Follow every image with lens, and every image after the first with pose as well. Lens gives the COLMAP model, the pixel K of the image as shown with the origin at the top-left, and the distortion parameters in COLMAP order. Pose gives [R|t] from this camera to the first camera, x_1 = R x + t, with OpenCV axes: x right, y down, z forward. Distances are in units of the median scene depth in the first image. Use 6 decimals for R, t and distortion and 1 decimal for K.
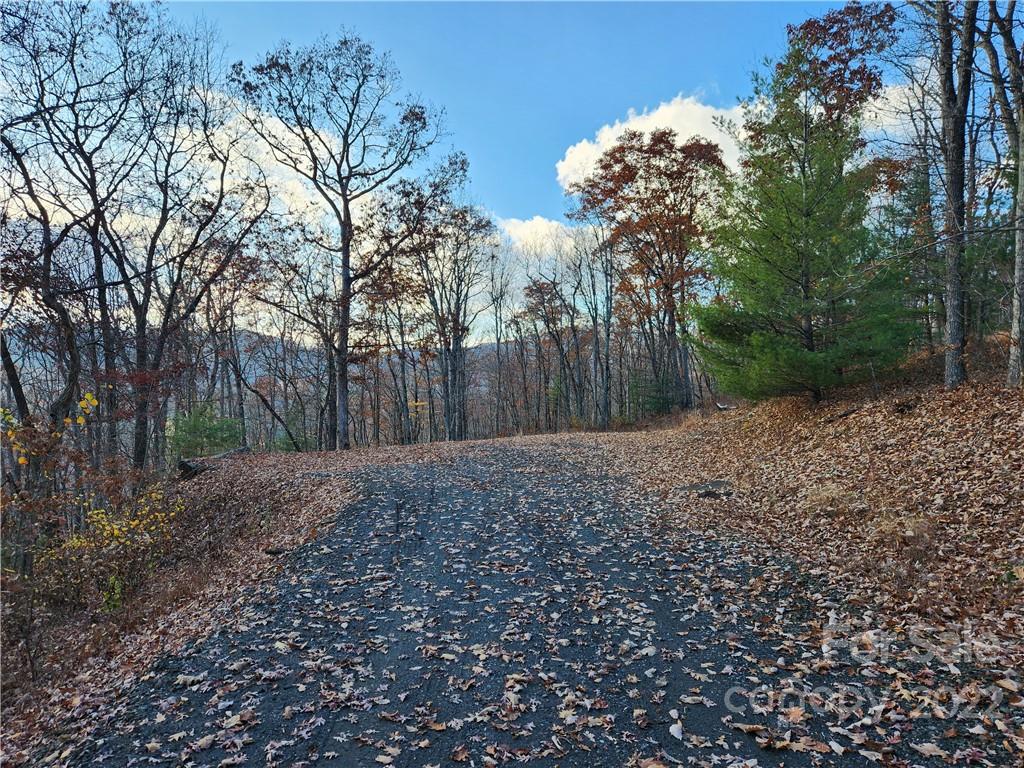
lens RADIAL K [[689.3, 0, 512.5], [0, 689.3, 385.7], [0, 0, 1]] dist [0.008183, 0.000508]
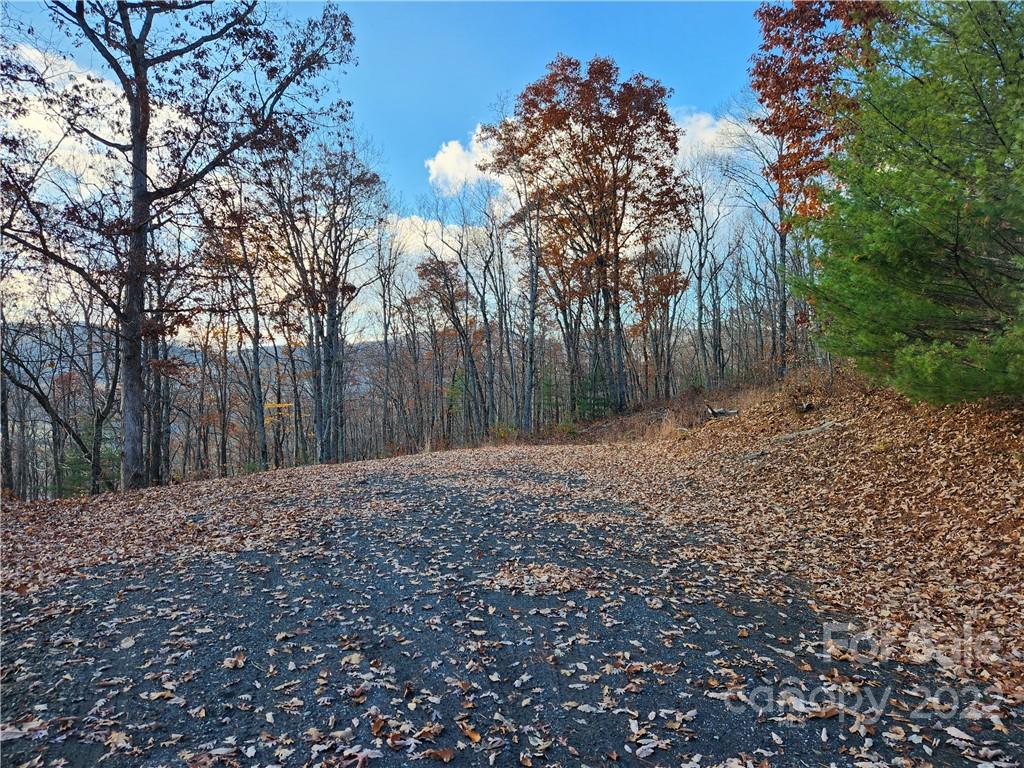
lens RADIAL K [[689.3, 0, 510.0], [0, 689.3, 380.6], [0, 0, 1]] dist [0.008183, 0.000508]
pose [[0.985197, 0.008085, 0.171234, -0.018158], [-0.006920, 0.999949, -0.007399, 0.002661], [-0.171285, 0.006105, 0.985203, 0.215913]]
